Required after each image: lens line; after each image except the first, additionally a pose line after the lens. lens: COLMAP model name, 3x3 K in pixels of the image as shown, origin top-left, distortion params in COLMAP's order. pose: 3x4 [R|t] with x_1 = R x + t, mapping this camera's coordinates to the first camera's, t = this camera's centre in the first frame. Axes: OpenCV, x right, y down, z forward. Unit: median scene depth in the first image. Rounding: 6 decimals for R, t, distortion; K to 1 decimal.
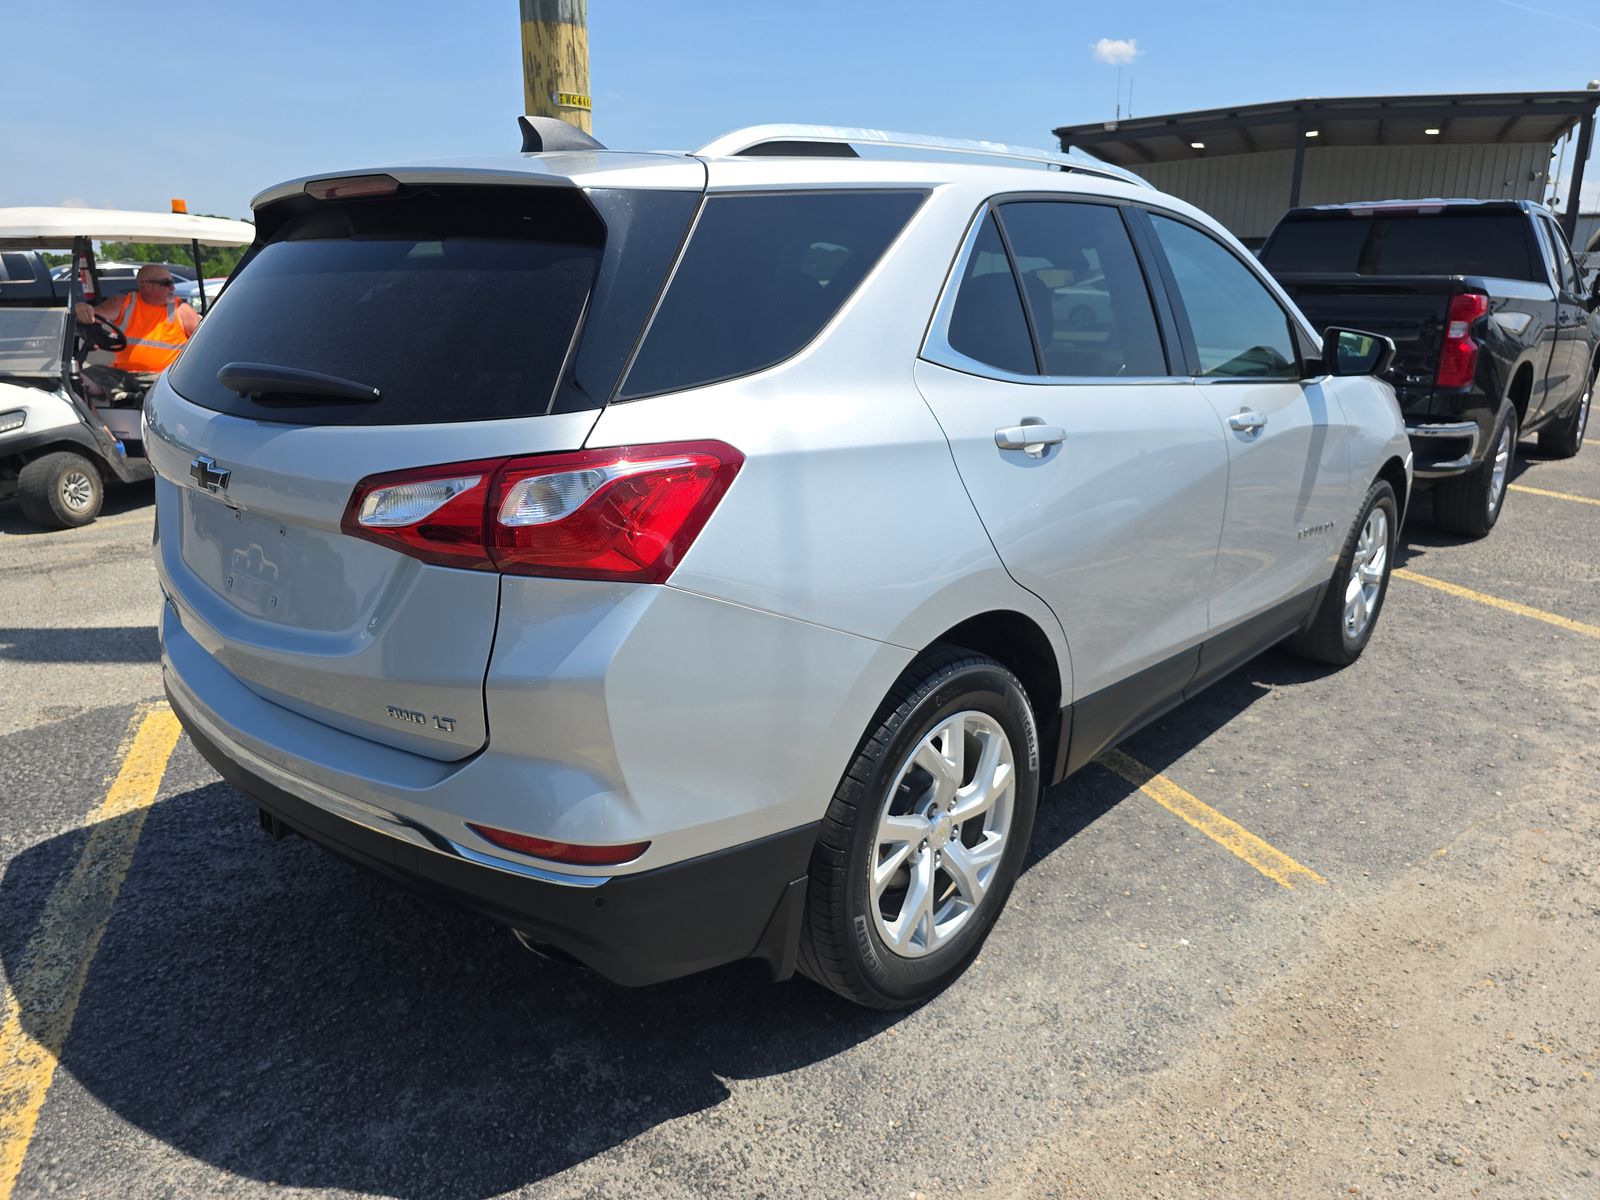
lens RADIAL K [[1091.7, 0, 794.0], [0, 1091.7, 602.7], [0, 0, 1]] dist [0.025085, -0.015632]
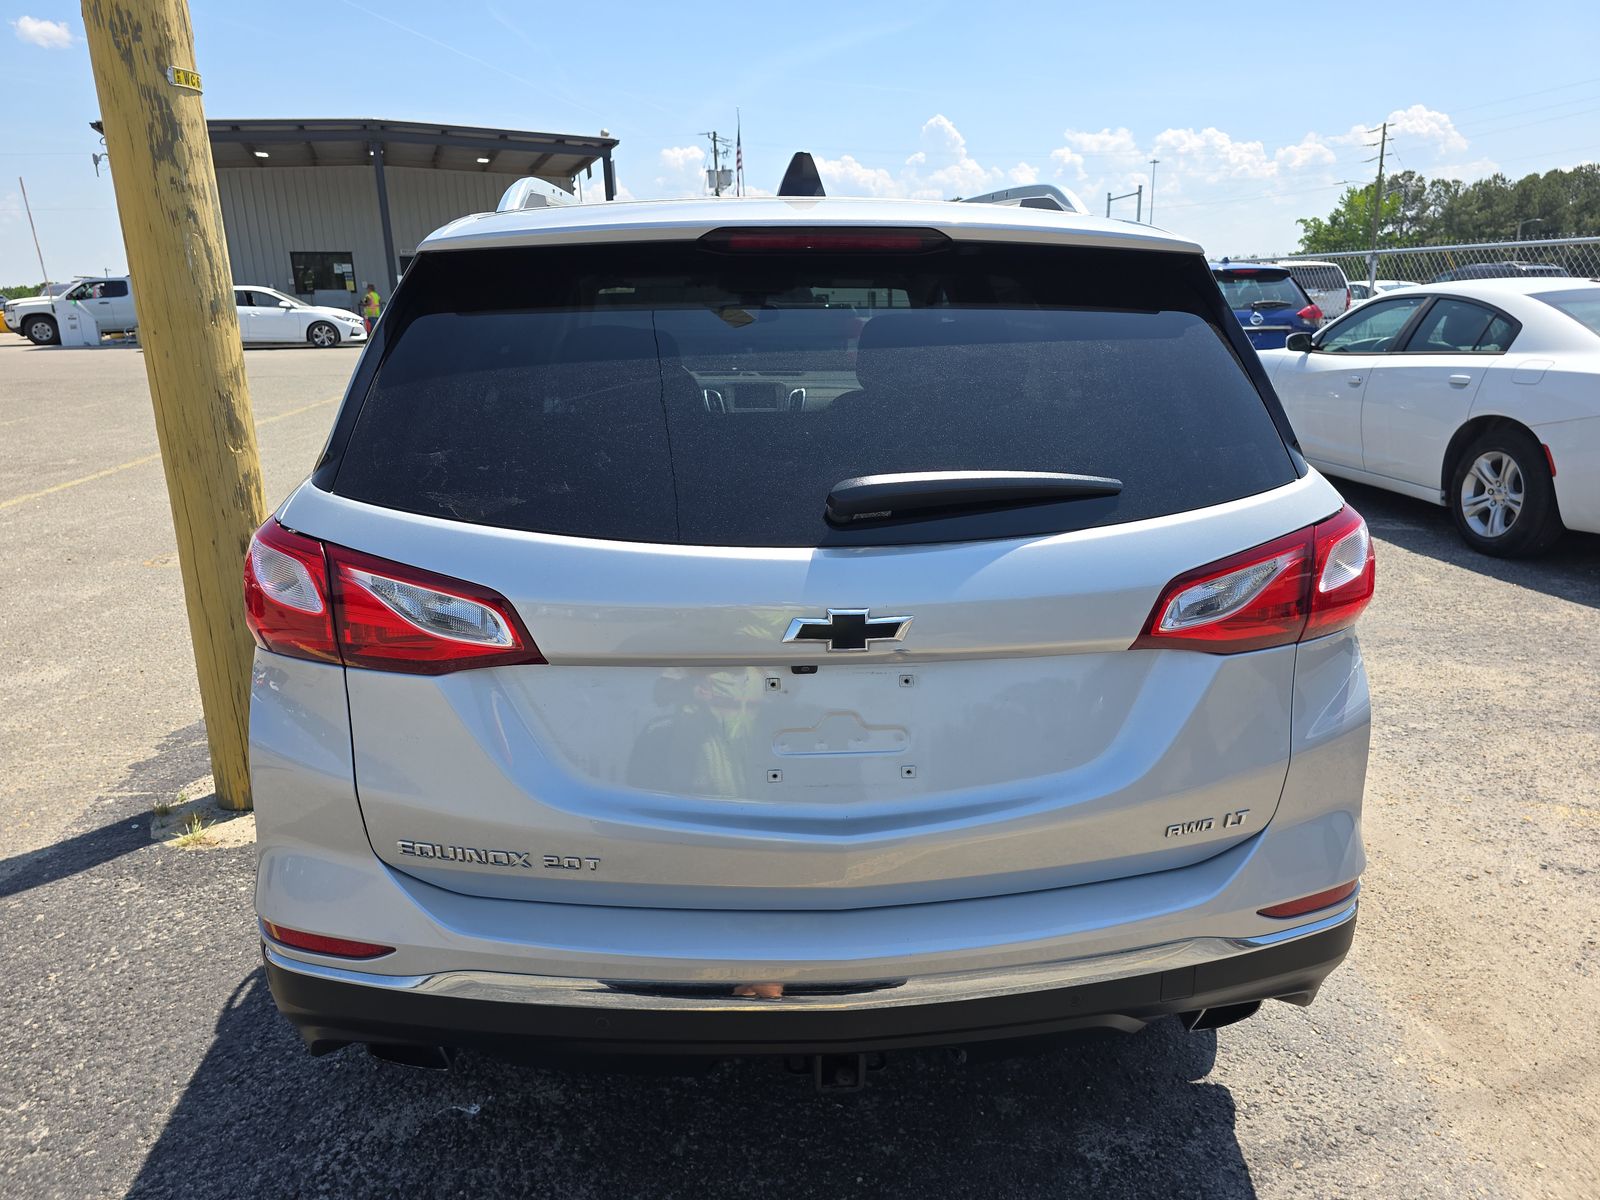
lens RADIAL K [[1091.7, 0, 797.7], [0, 1091.7, 603.7], [0, 0, 1]] dist [0.025085, -0.015632]
pose [[0.688470, -0.209131, 0.694459, -0.947730], [0.215236, 0.973303, 0.079722, -0.179315], [-0.692591, 0.094586, 0.715102, 0.450799]]
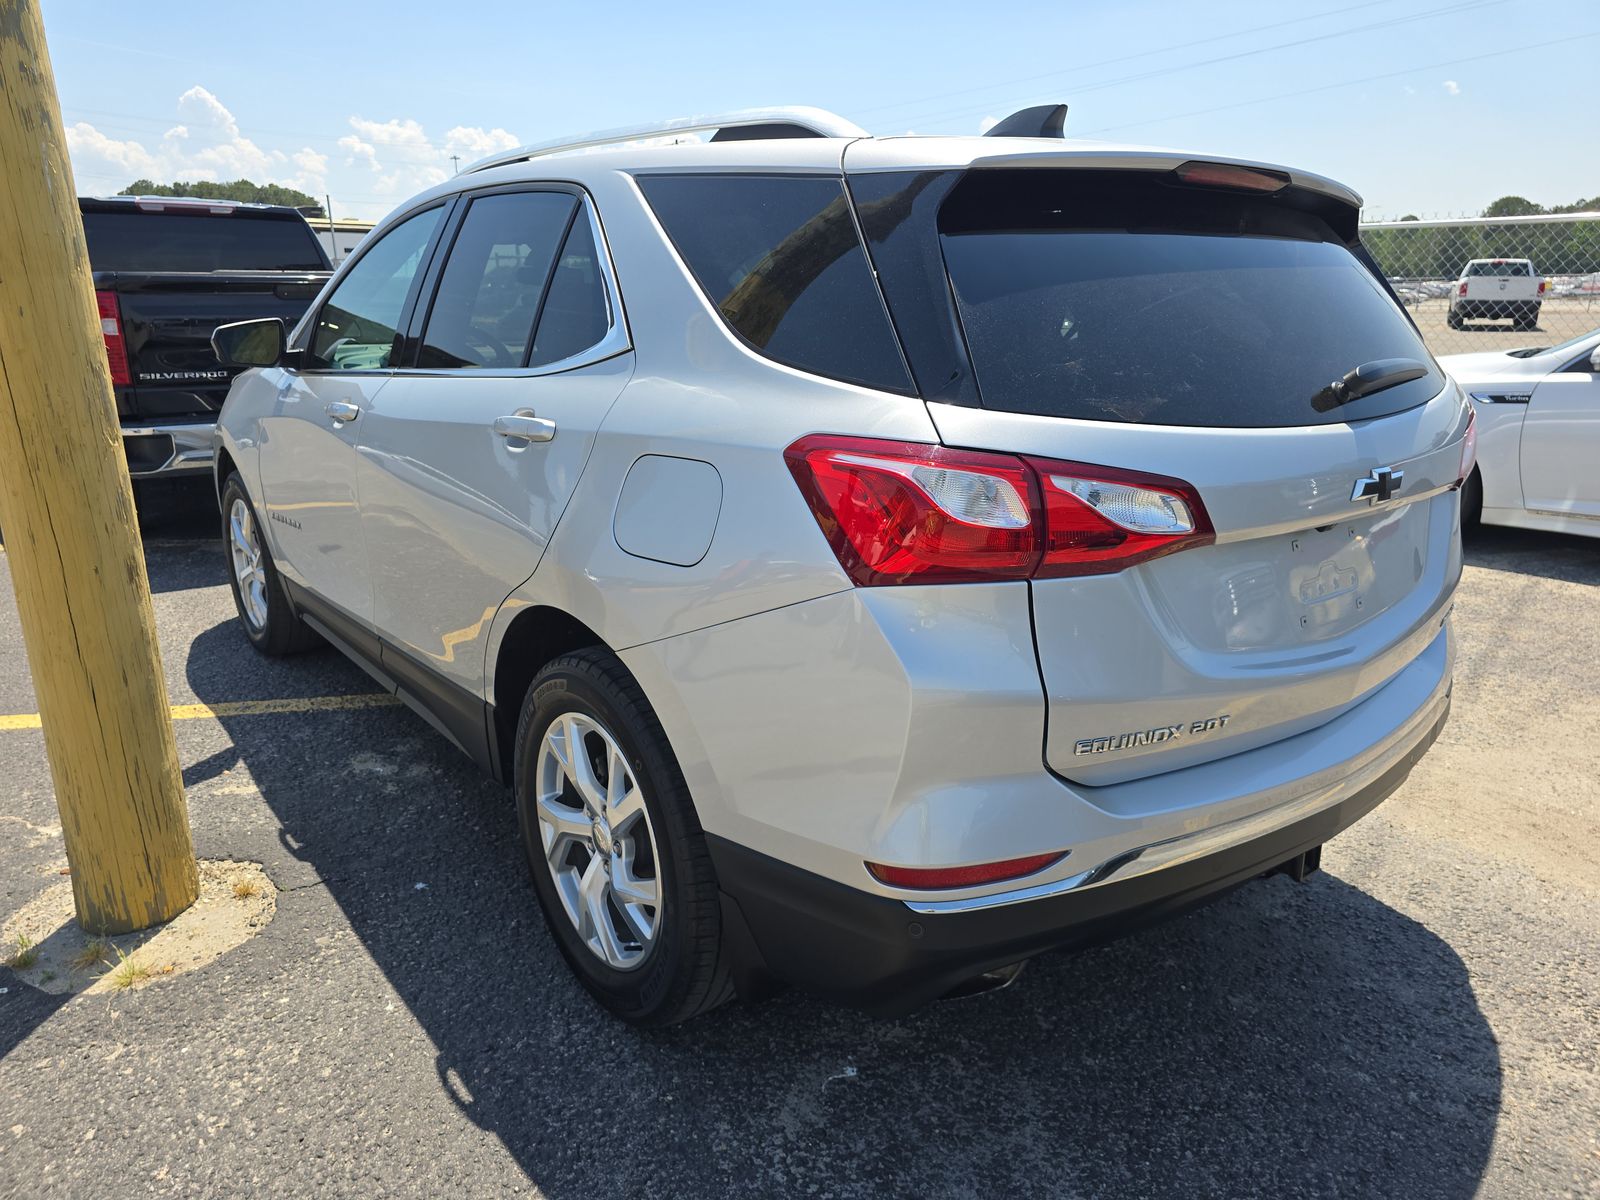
lens RADIAL K [[1091.7, 0, 805.2], [0, 1091.7, 596.9], [0, 0, 1]] dist [0.025085, -0.015632]
pose [[0.167062, -0.275730, 0.946606, -1.356663], [0.279042, 0.934067, 0.222830, -0.331515], [-0.945635, 0.226917, 0.232987, 1.129605]]
